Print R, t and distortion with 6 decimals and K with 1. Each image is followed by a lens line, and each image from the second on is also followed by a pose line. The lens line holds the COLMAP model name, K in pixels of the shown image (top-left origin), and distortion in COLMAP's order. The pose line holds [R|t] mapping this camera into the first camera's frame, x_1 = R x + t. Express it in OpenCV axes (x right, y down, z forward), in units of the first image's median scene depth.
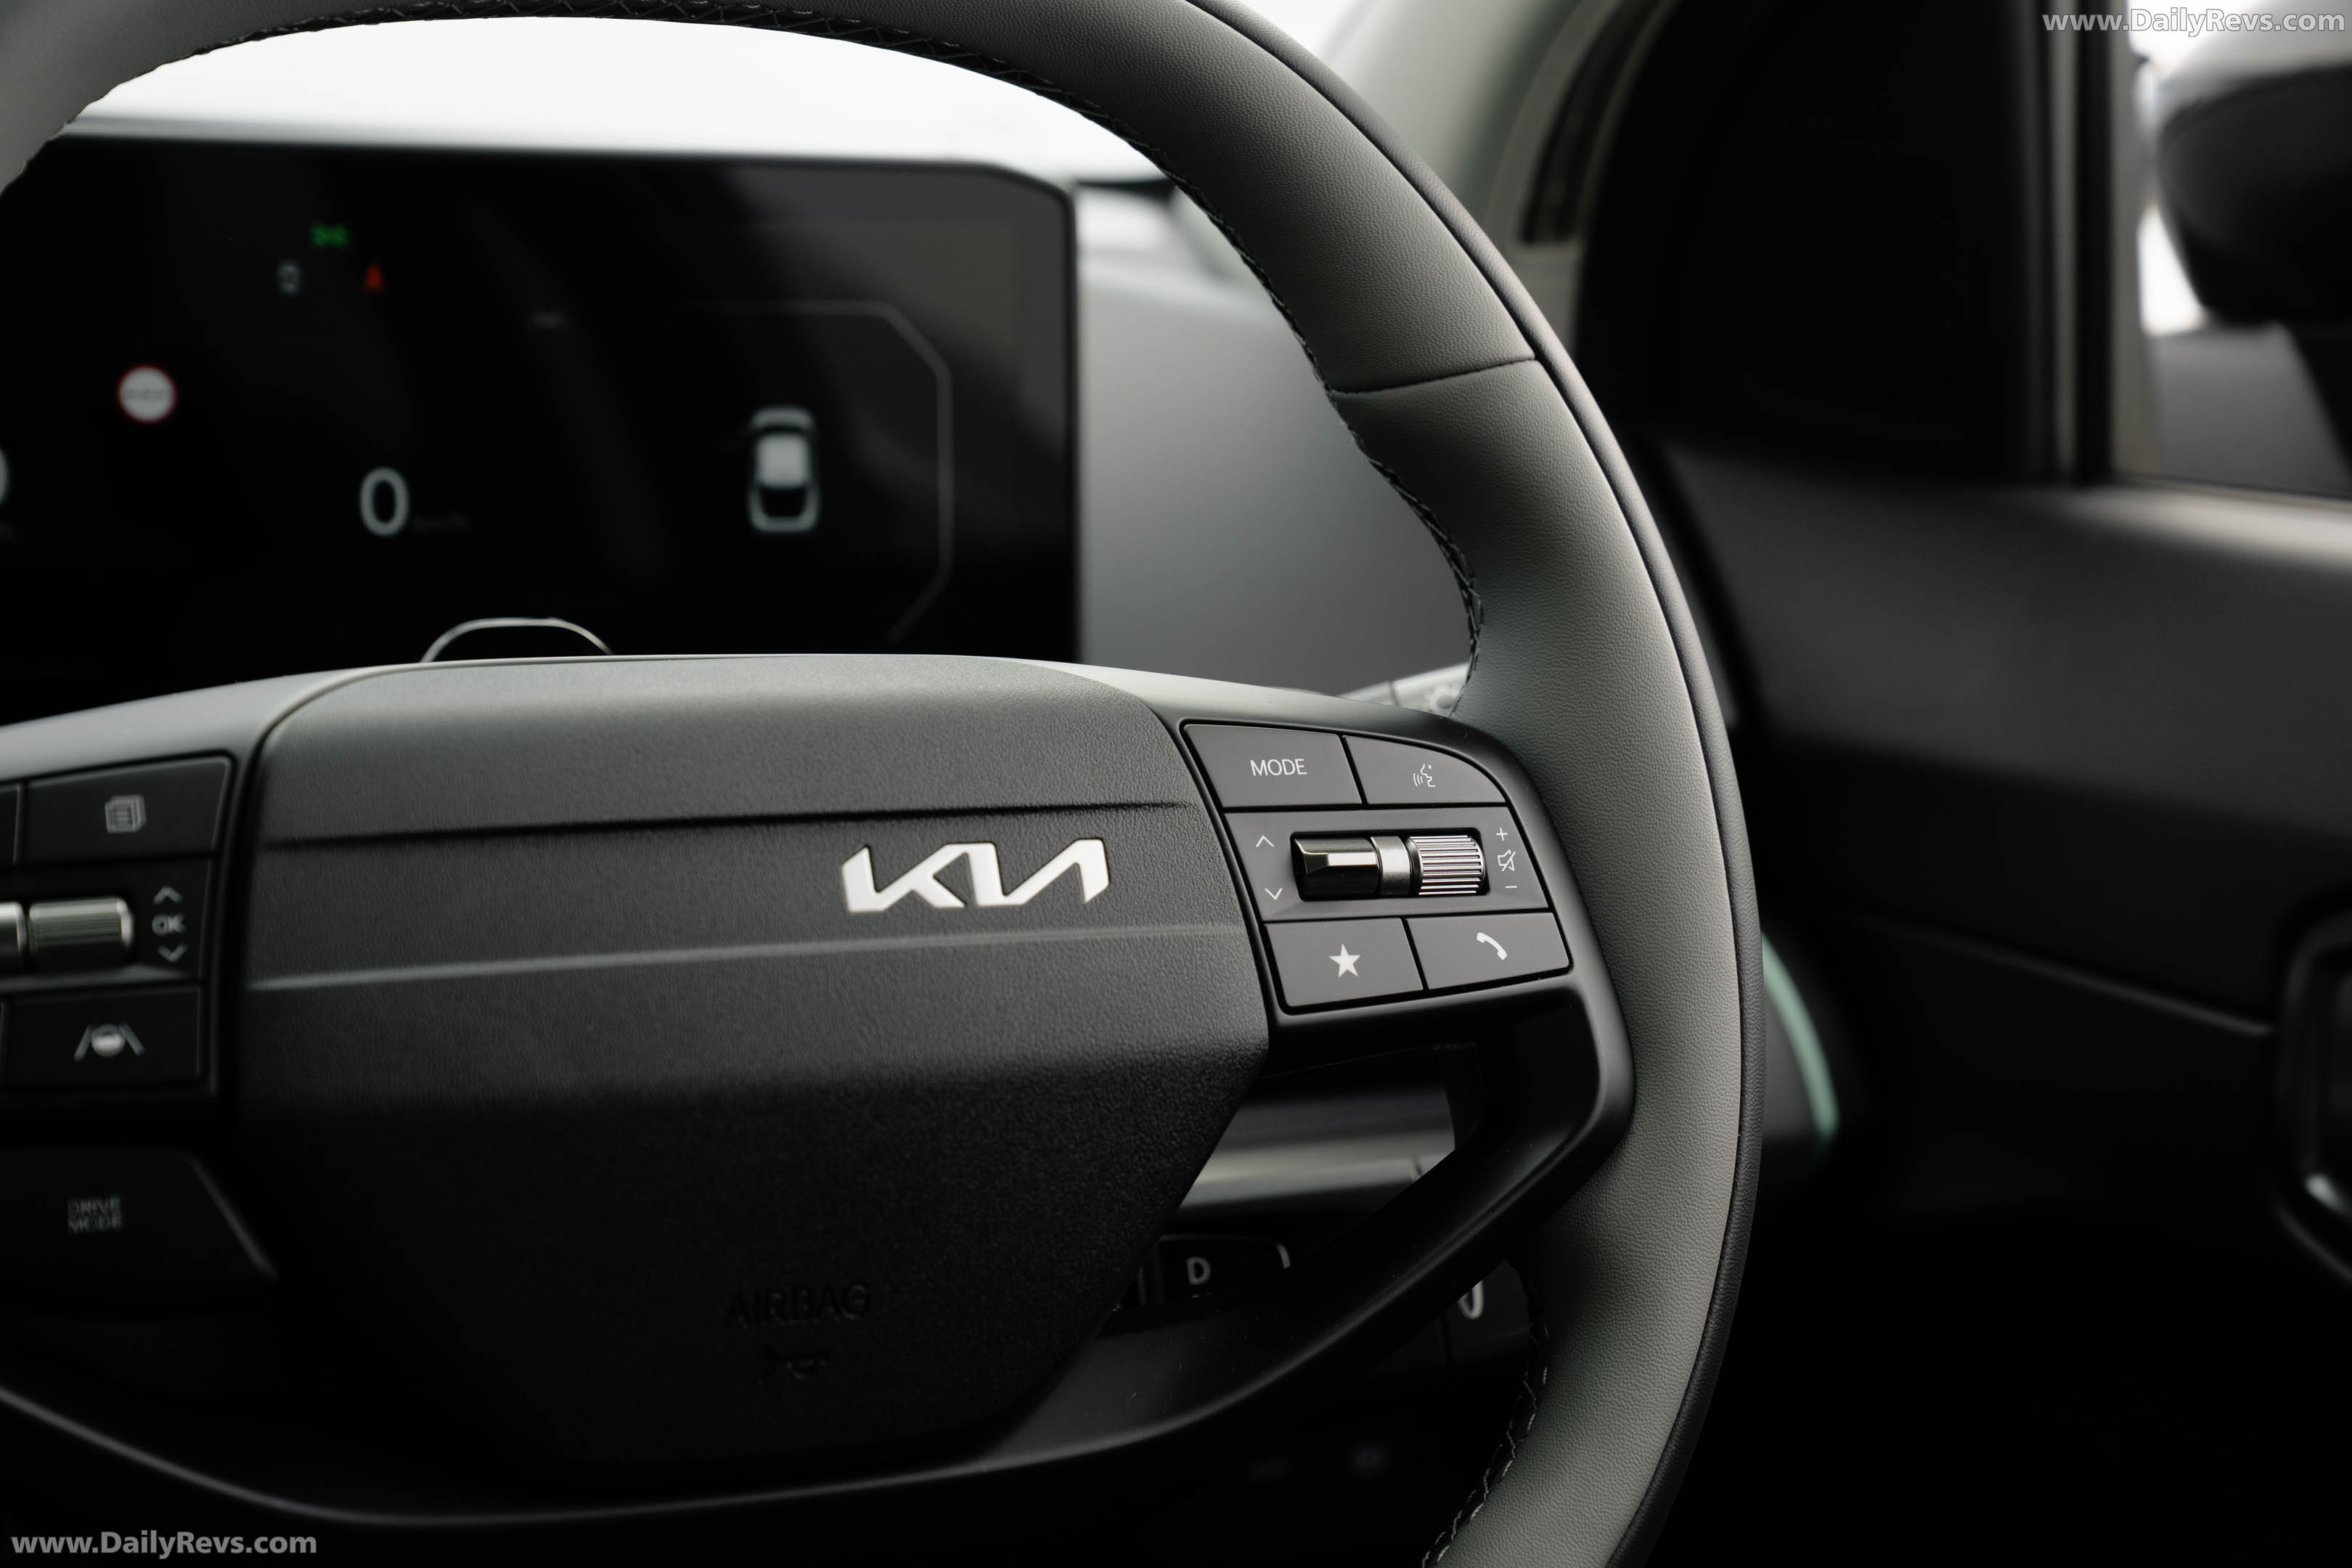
lens RADIAL K [[4511.9, 0, 1176.0], [0, 4511.9, 784.0], [0, 0, 1]] dist [0.248875, 0.334659]
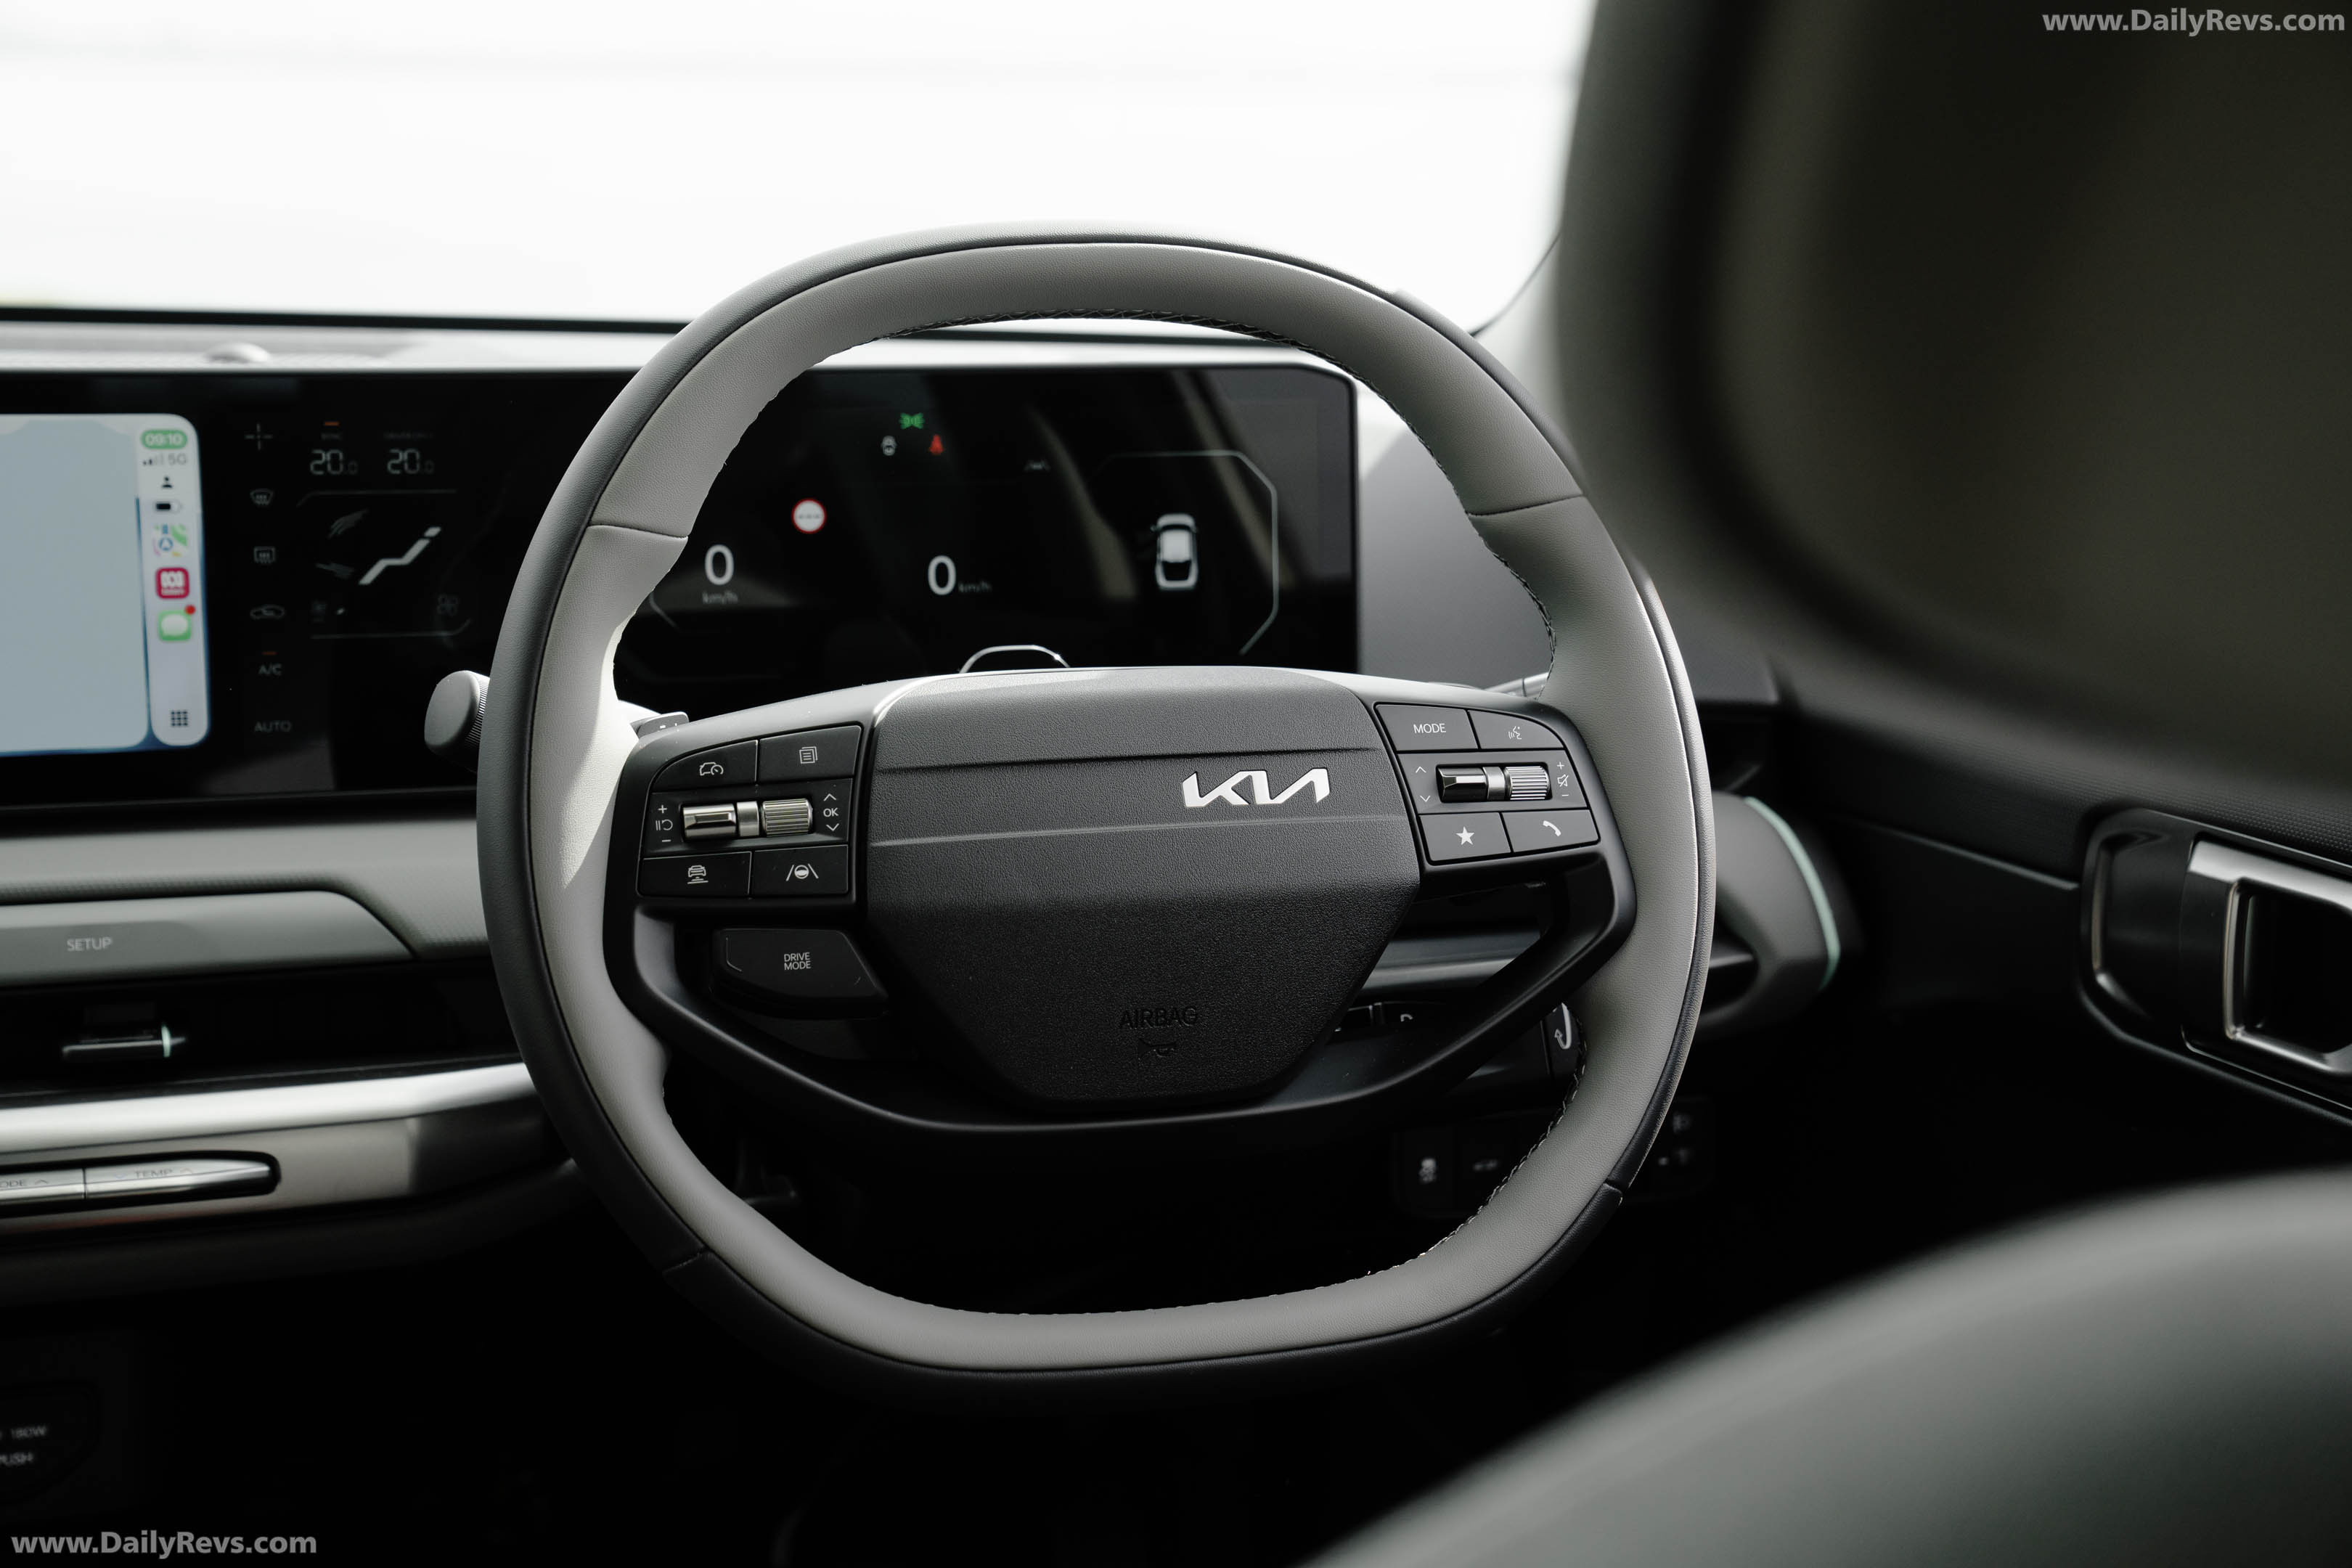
lens RADIAL K [[3927.7, 0, 1176.0], [0, 3927.7, 784.0], [0, 0, 1]] dist [0.121124, 0.034921]
pose [[0.993241, -0.002414, -0.116046, 0.105118], [0.003482, 0.999953, 0.008999, 0.004047], [0.116018, -0.009343, 0.993203, -0.568122]]
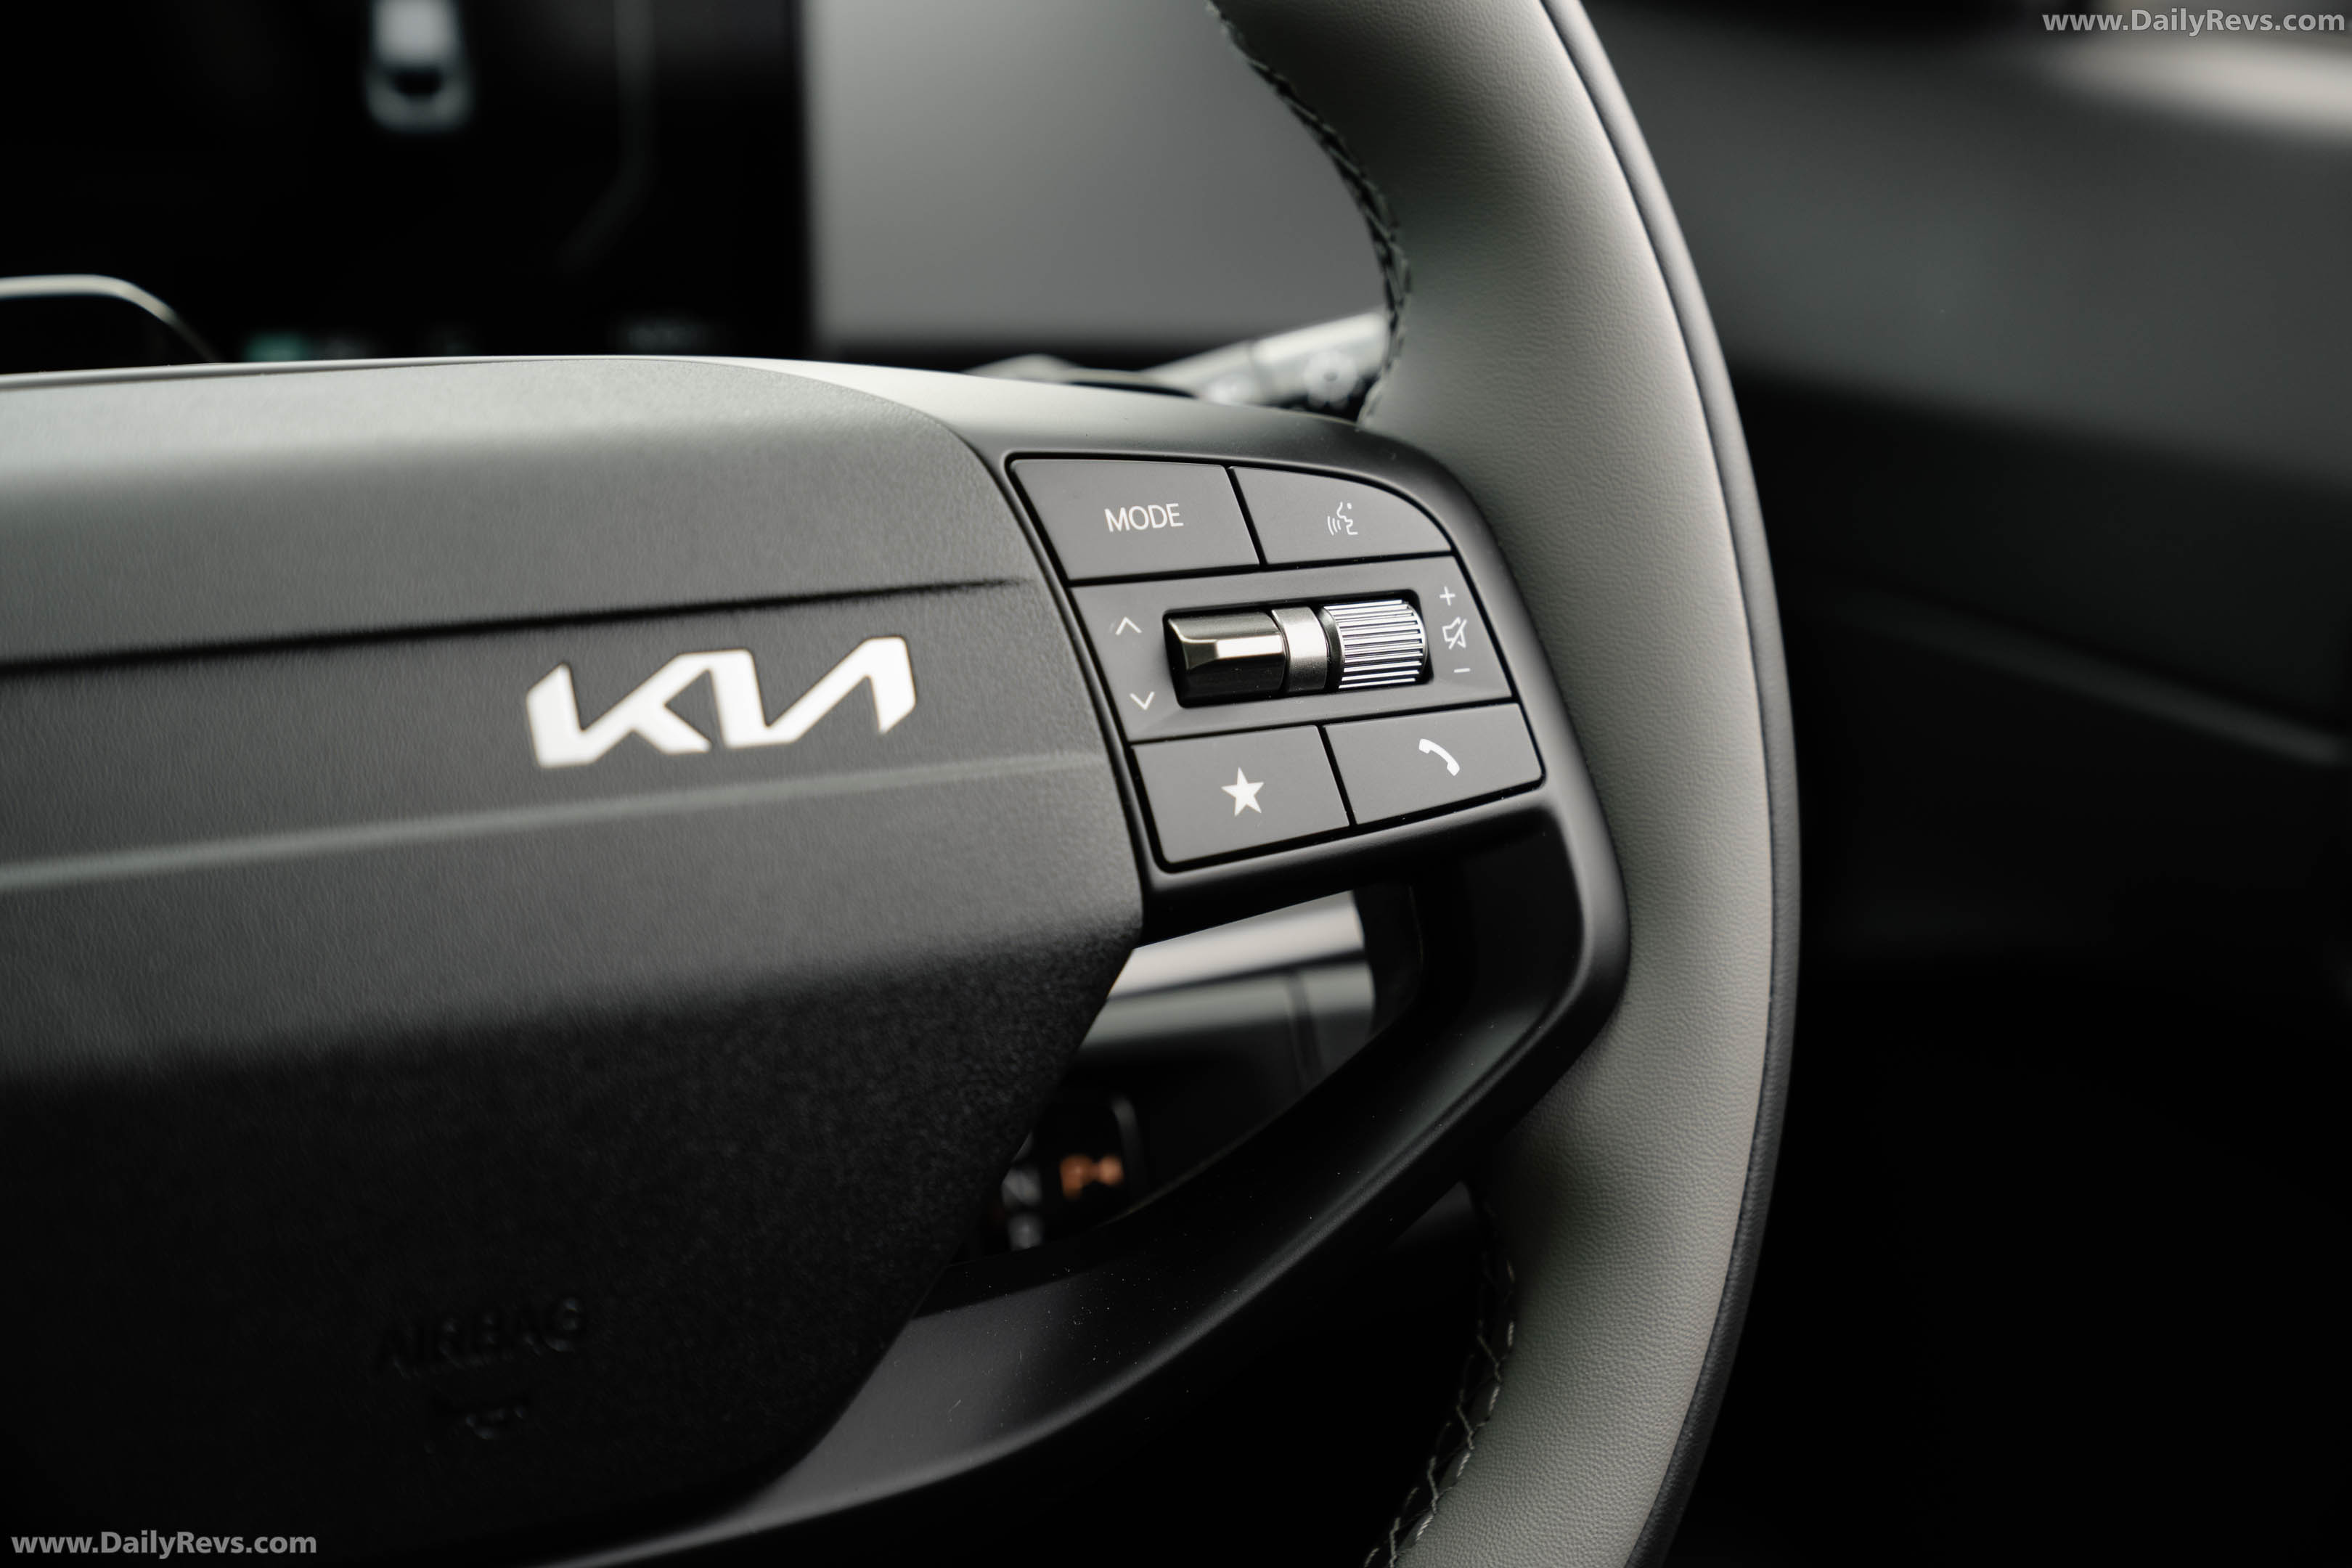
lens RADIAL K [[4511.9, 0, 1176.0], [0, 4511.9, 784.0], [0, 0, 1]] dist [0.248875, 0.334659]
pose [[0.997098, -0.019804, 0.073514, -0.025597], [0.010847, 0.992679, 0.120295, -0.048100], [-0.075358, -0.119148, 0.990013, 0.296920]]
